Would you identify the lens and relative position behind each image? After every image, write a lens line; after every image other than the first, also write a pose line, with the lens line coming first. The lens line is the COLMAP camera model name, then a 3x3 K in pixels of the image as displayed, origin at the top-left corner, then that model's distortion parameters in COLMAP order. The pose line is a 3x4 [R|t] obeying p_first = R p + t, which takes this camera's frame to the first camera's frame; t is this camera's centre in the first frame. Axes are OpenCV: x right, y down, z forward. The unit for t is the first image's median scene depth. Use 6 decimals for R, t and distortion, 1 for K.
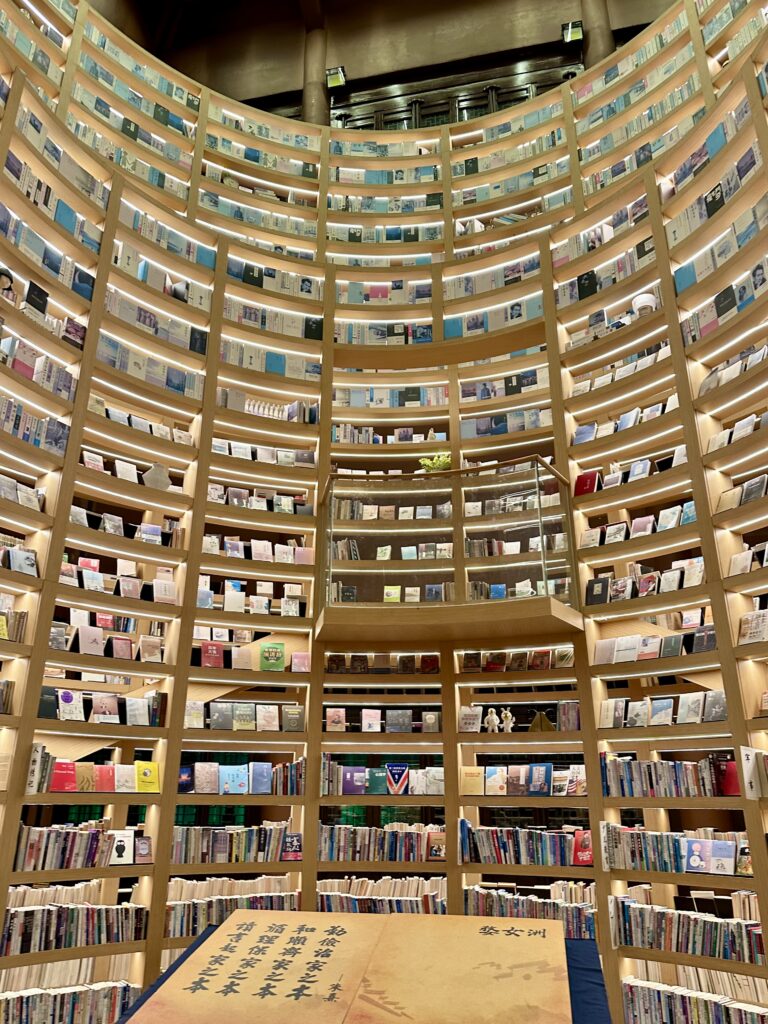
lens RADIAL K [[781.9, 0, 362.8], [0, 781.9, 502.8], [0, 0, 1]] dist [0.112427, -0.240357]
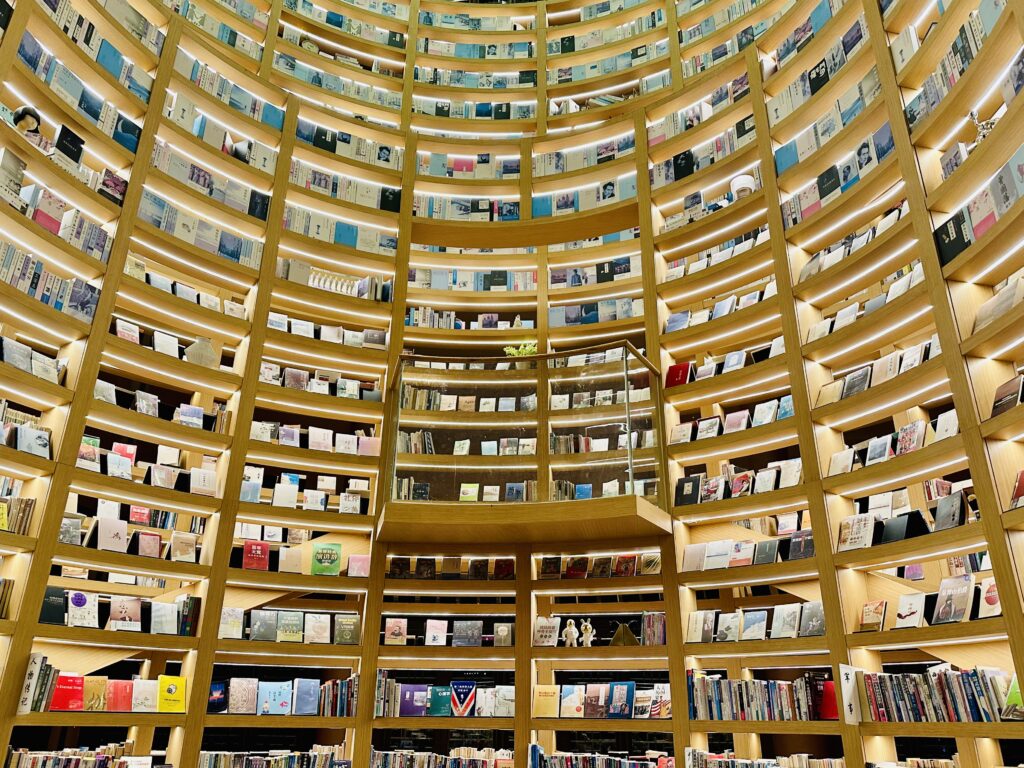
lens RADIAL K [[781.9, 0, 512.0], [0, 781.9, 384.0], [0, 0, 1]] dist [0.112427, -0.240357]
pose [[0.997902, 0.028896, 0.057933, 0.035515], [-0.026780, 0.998957, -0.036983, 0.025938], [-0.058942, 0.035354, 0.997635, 0.091566]]
